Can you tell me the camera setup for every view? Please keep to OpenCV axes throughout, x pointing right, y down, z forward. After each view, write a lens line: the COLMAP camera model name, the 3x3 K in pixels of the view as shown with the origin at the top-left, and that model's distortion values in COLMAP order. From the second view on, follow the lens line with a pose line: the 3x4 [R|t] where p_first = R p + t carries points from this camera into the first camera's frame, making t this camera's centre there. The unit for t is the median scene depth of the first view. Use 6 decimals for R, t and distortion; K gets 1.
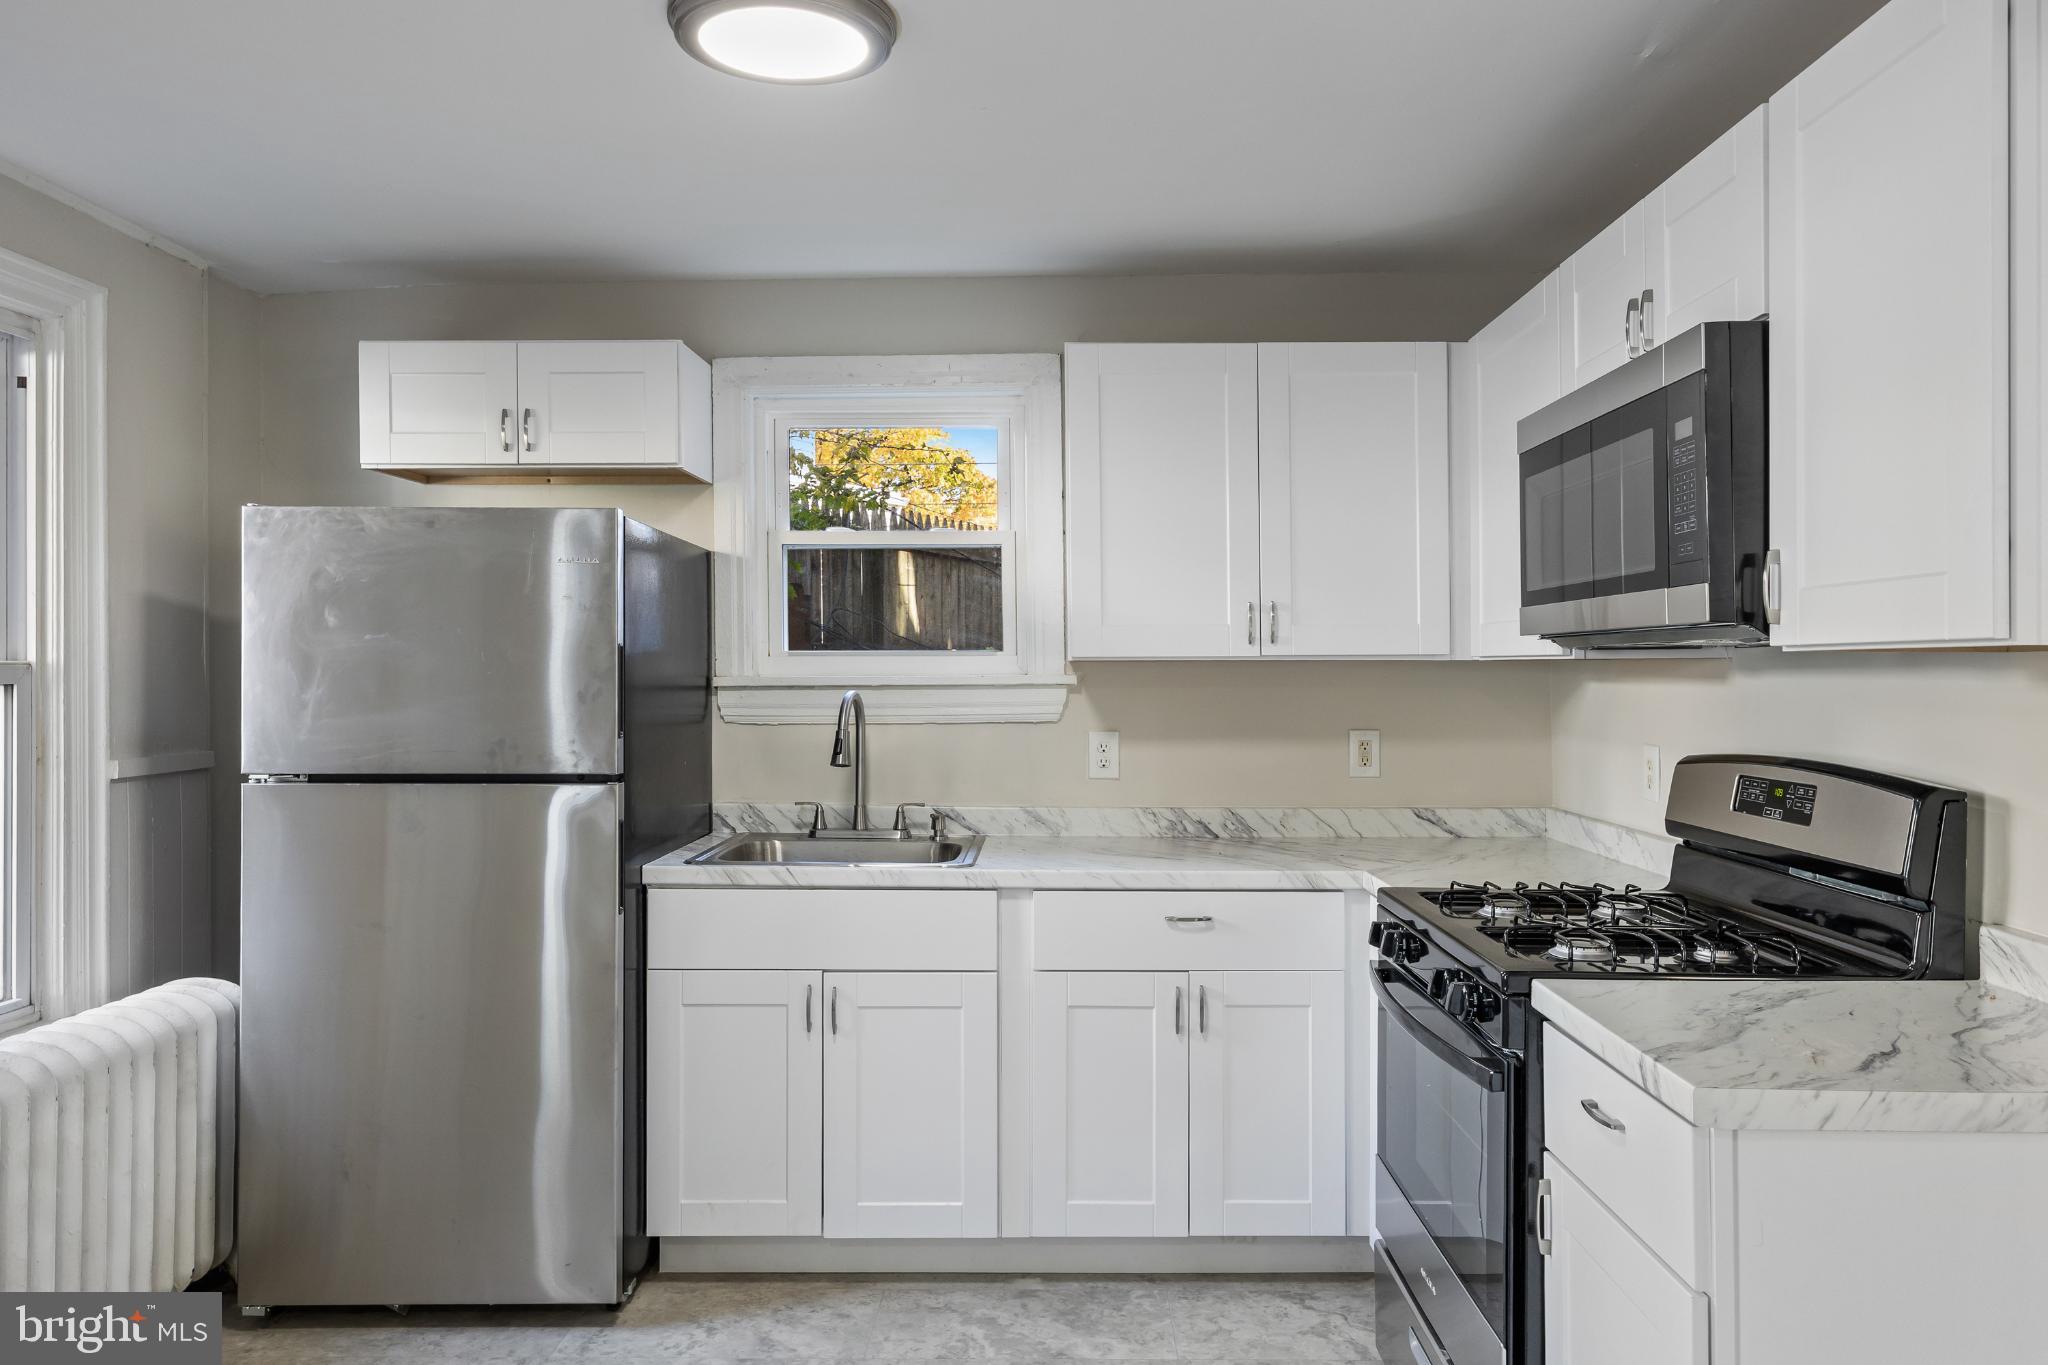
lens RADIAL K [[1331.3, 0, 1024.0], [0, 1331.3, 682.5], [0, 0, 1]] dist [0.005996, 0.001974]
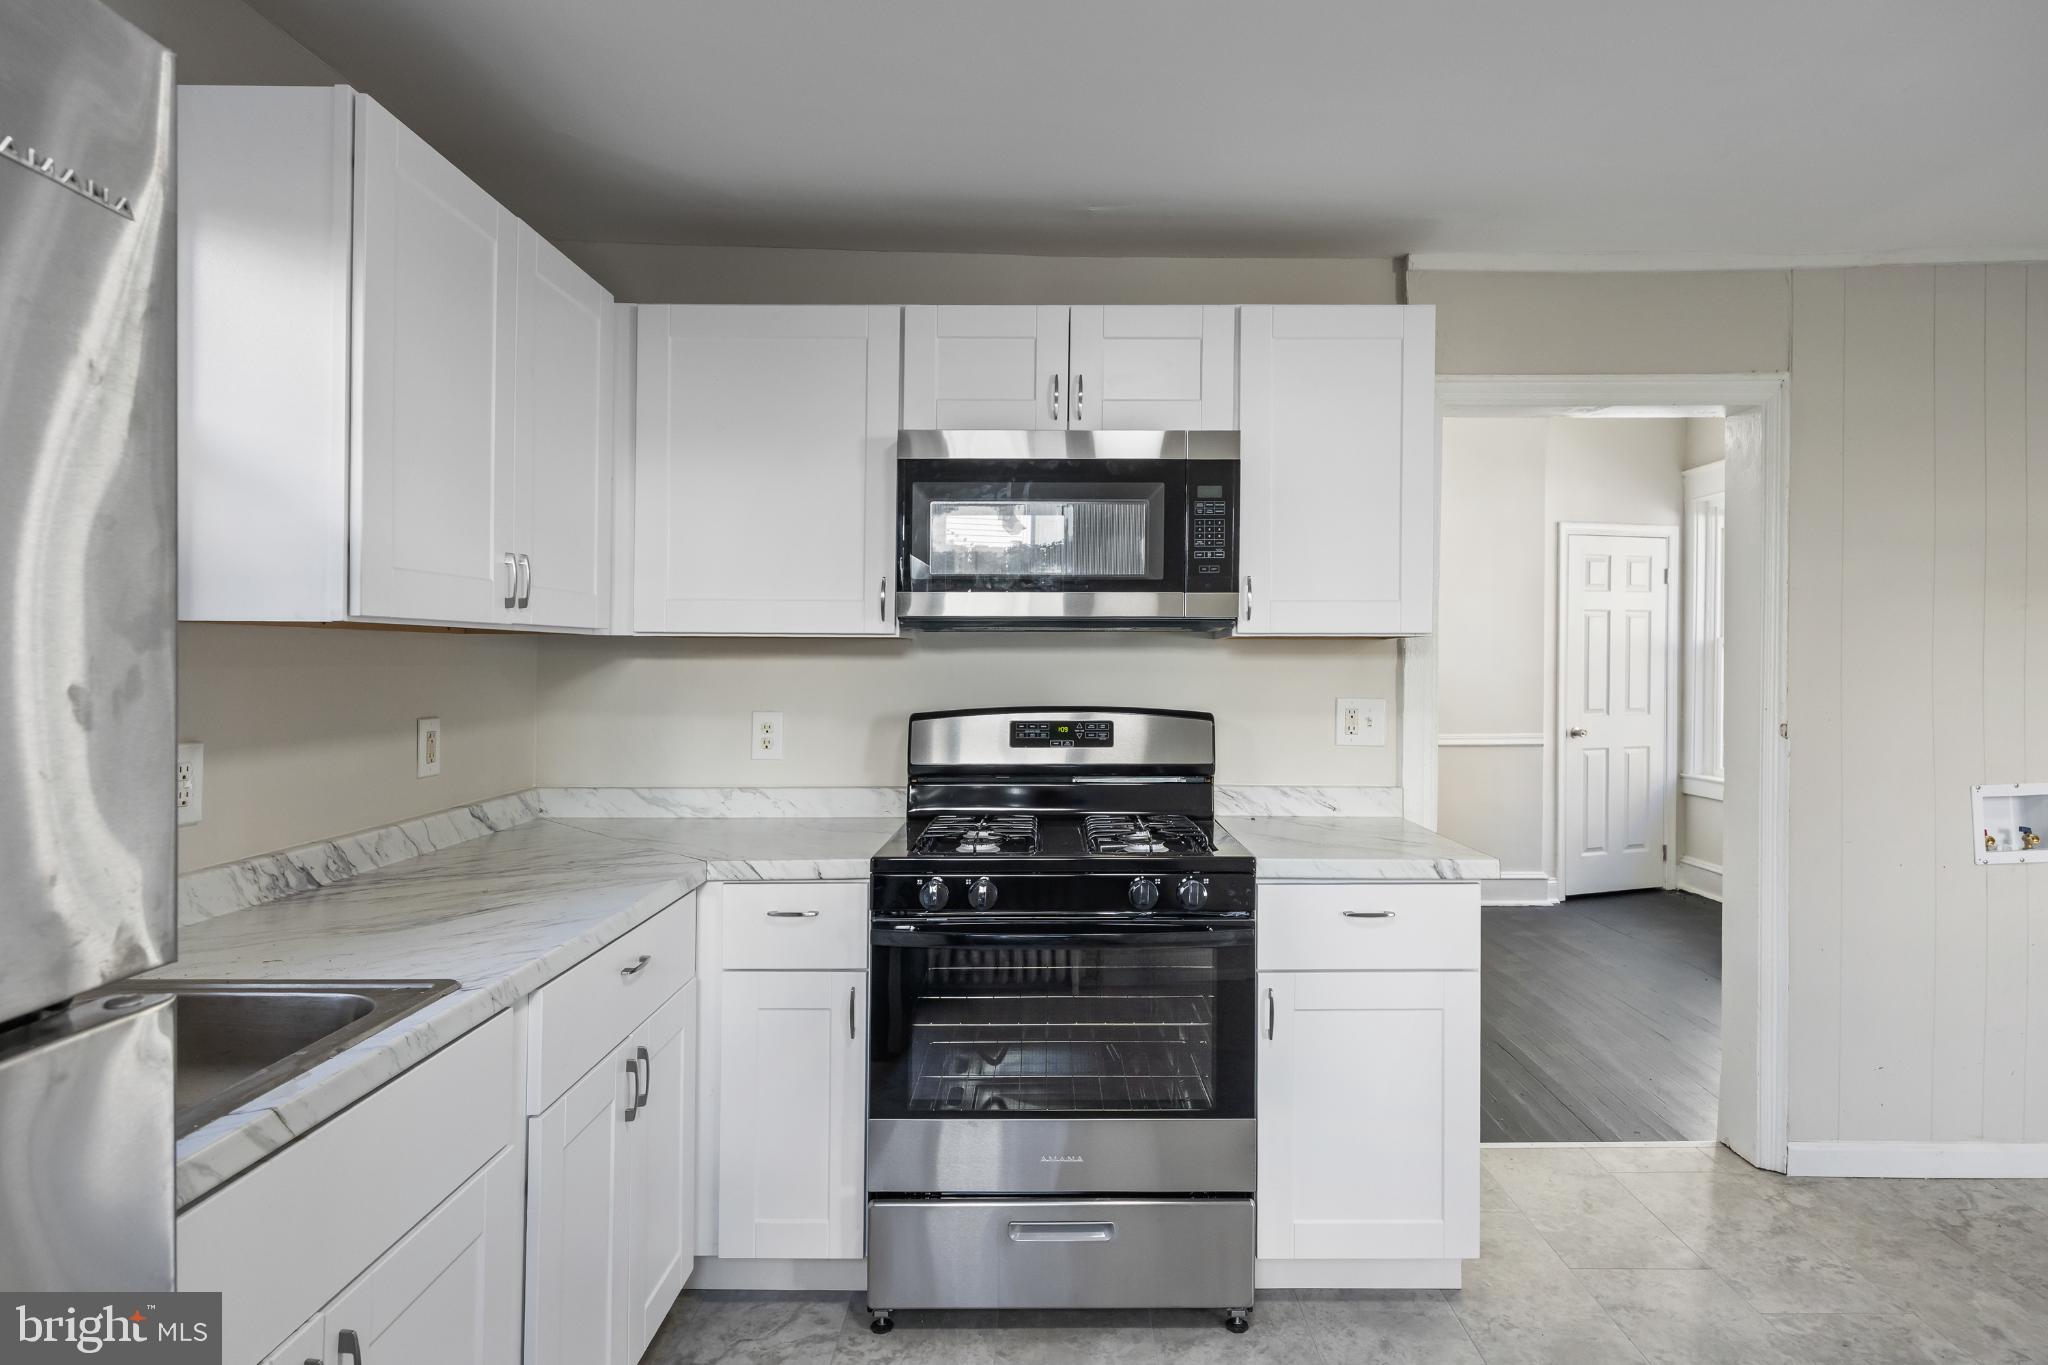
lens RADIAL K [[1121.0, 0, 1038.8], [0, 1121.0, 657.9], [0, 0, 1]] dist [0.002757, 0.000273]
pose [[0.000141, 0.003974, 0.999992, -0.514667], [0.006655, 0.999970, -0.003975, 0.004904], [-0.999978, 0.006656, 0.000115, 0.757034]]
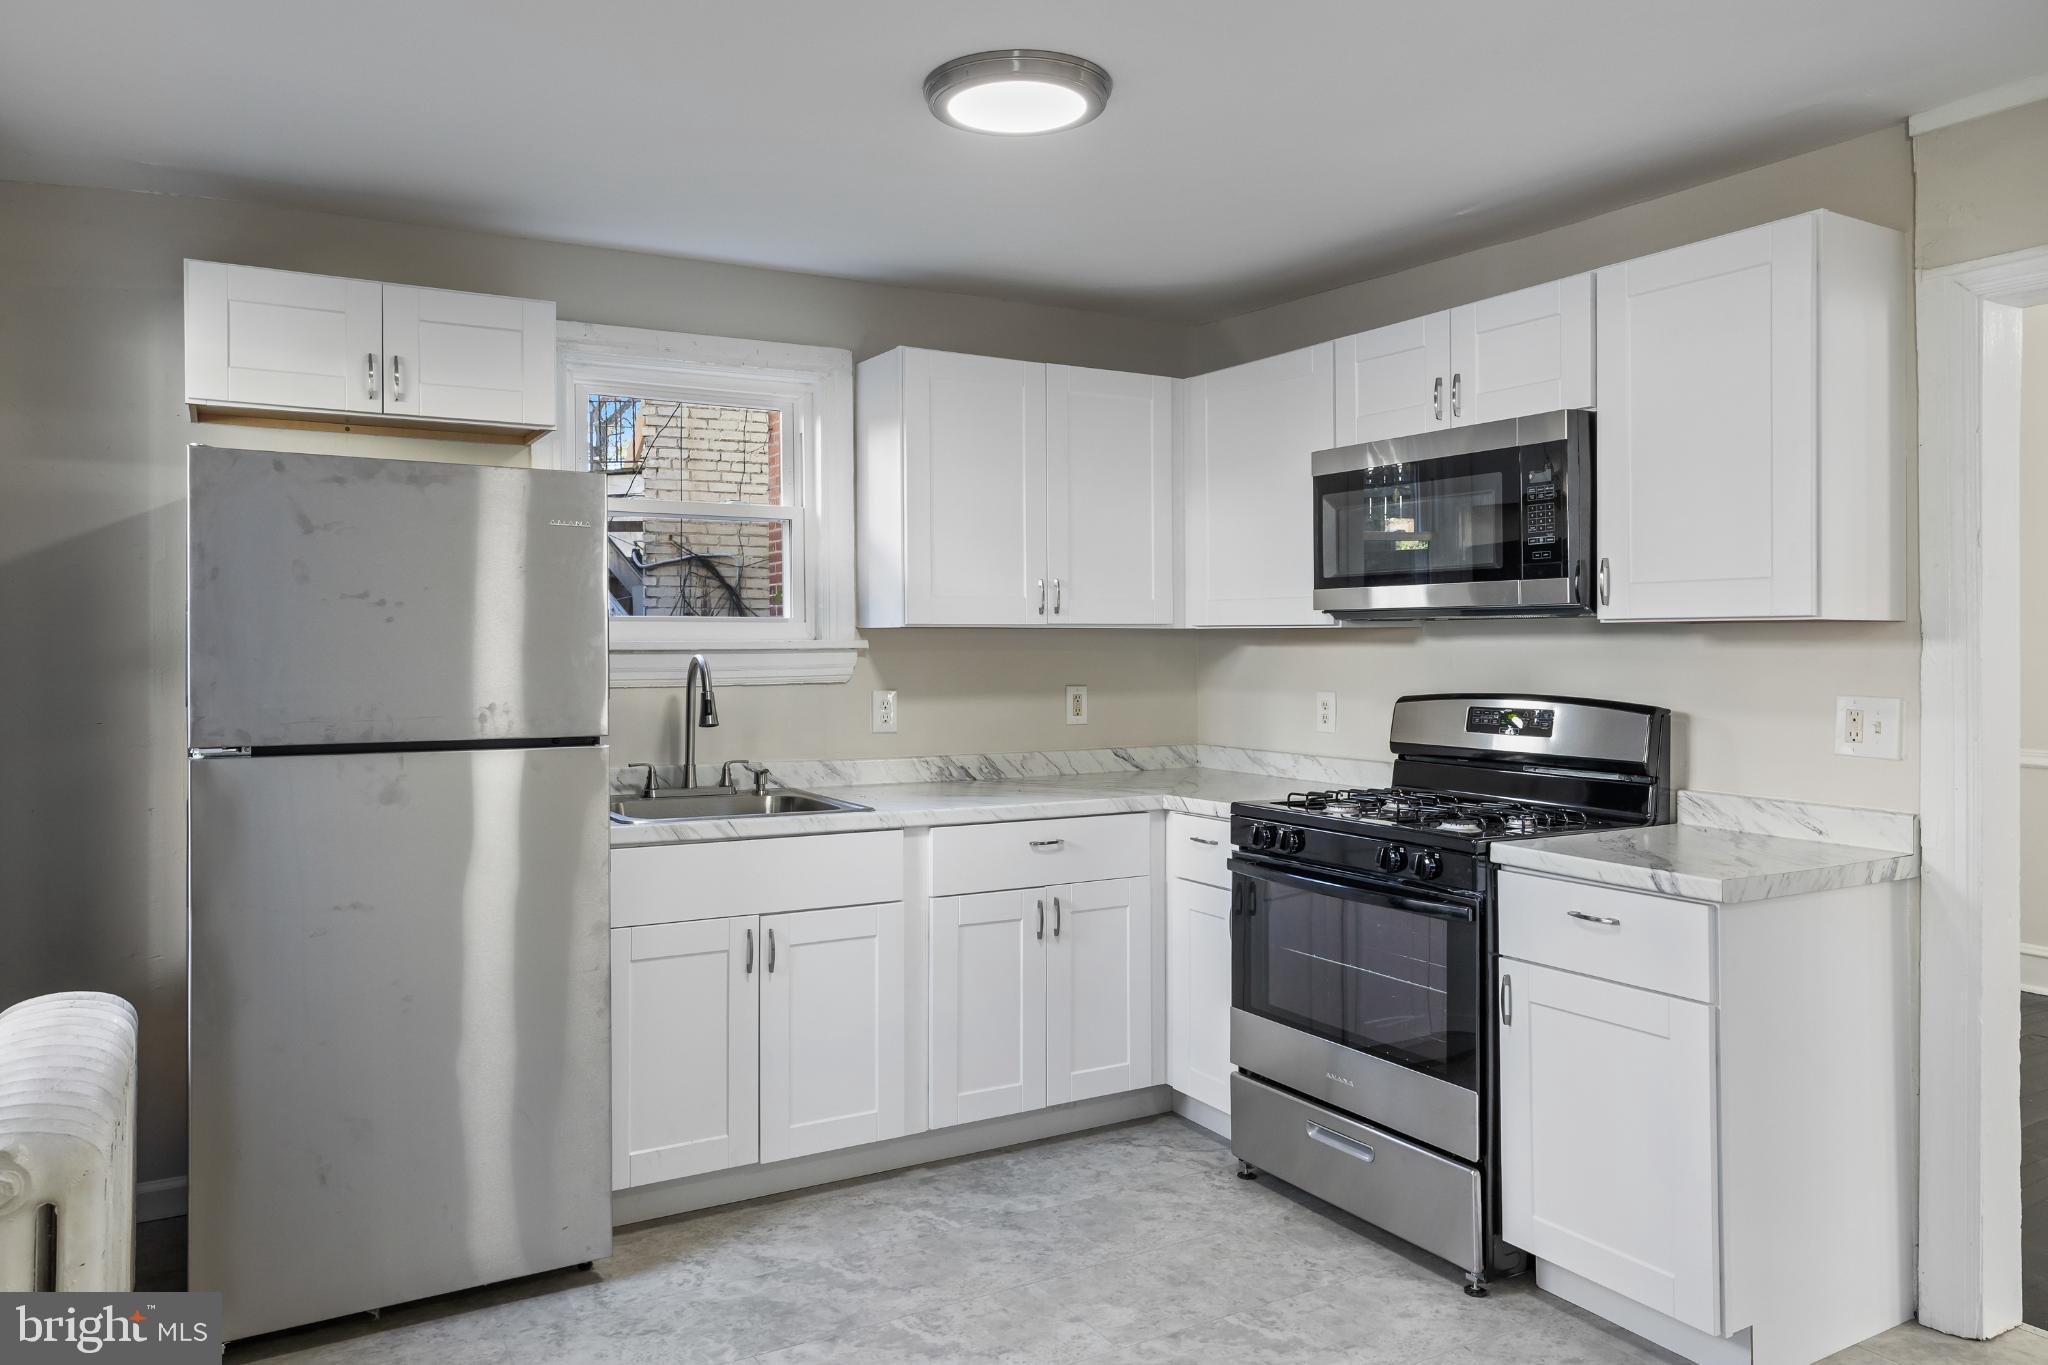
lens RADIAL K [[1330.8, 0, 915.9], [0, 1330.8, 649.4], [0, 0, 1]] dist [-0.001390, 0.000753]
pose [[0.882710, -0.001420, 0.469916, -0.535786], [0.002876, 0.999993, -0.002381, 0.005974], [-0.469910, 0.003453, 0.882708, -0.003749]]
